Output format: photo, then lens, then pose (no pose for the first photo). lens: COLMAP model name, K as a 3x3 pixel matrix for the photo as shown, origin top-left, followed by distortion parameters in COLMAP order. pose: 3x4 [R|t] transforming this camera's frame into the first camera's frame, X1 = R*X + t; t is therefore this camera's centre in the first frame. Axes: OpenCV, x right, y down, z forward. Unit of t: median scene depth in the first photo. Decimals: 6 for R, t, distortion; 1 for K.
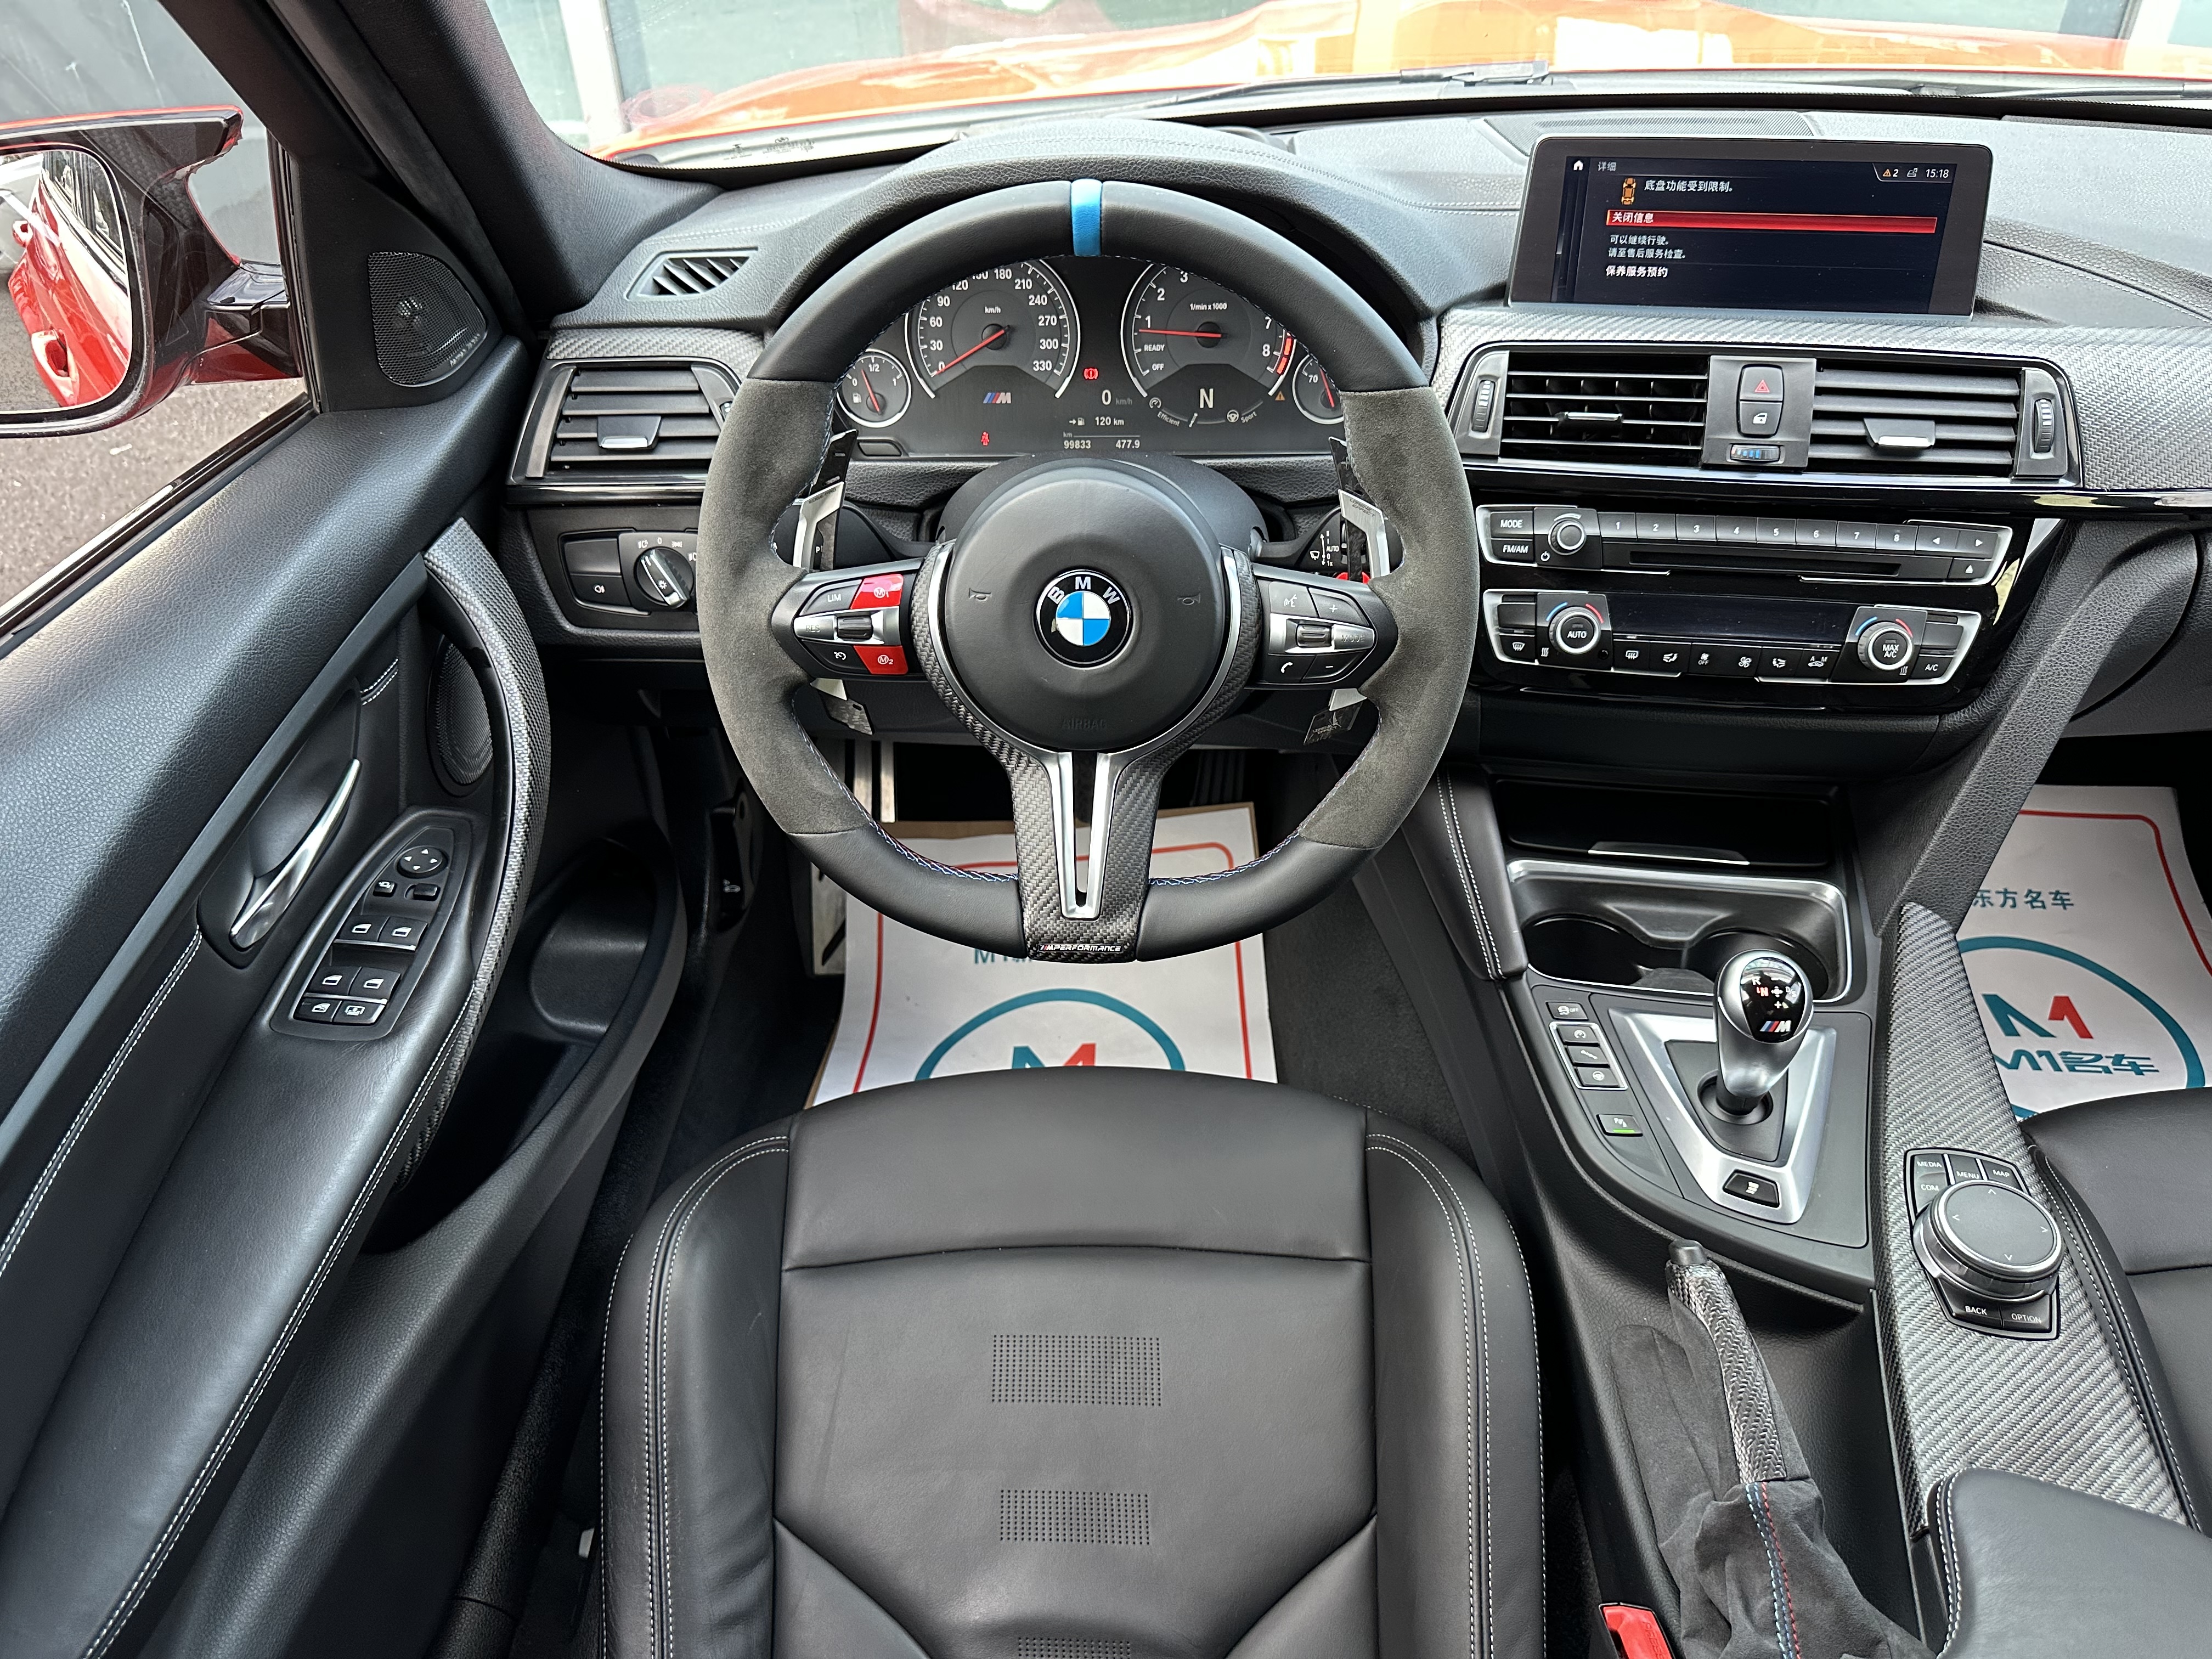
lens RADIAL K [[1543.6, 0, 1122.4], [0, 1543.6, 859.7], [0, 0, 1]] dist [0.058091, -0.083186]
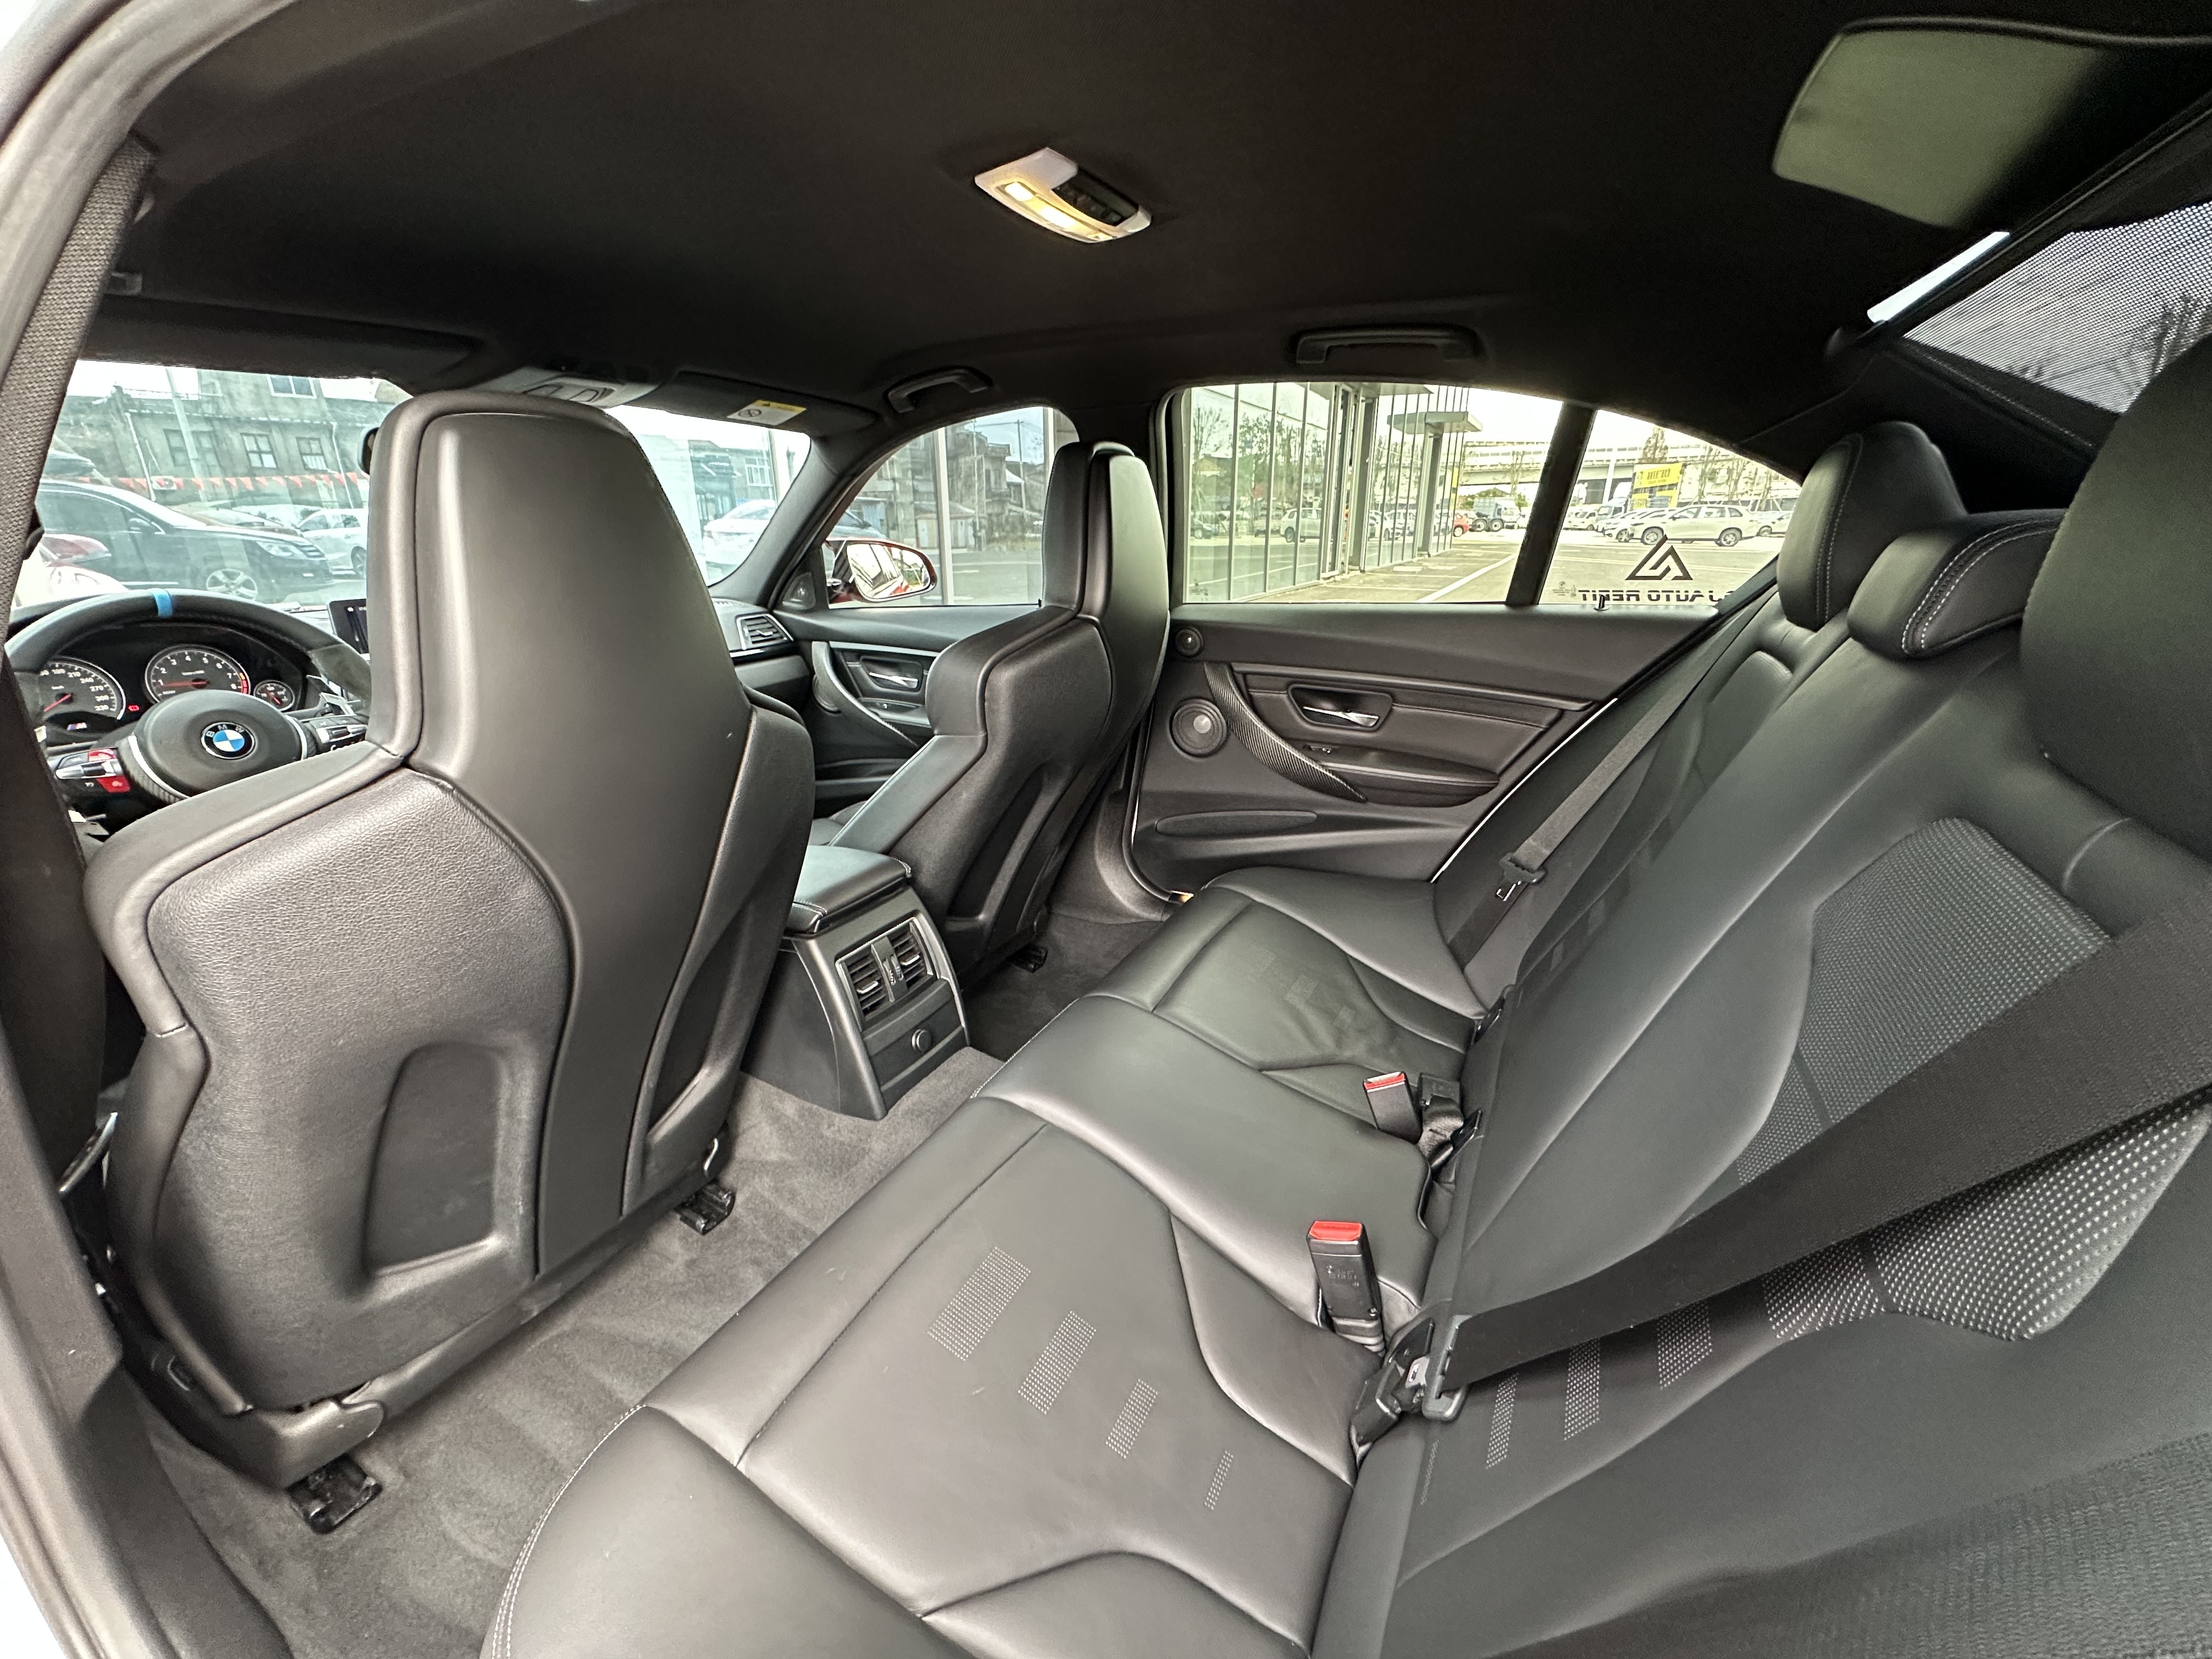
lens RADIAL K [[898.2, 0, 1106.0], [0, 898.2, 829.5], [0, 0, 1]] dist [0.008575, 0.000167]
pose [[0.482035, -0.274902, 0.831908, -0.524041], [0.541785, 0.839727, -0.036442, 0.689362], [-0.688557, 0.468282, 0.553716, -0.638686]]
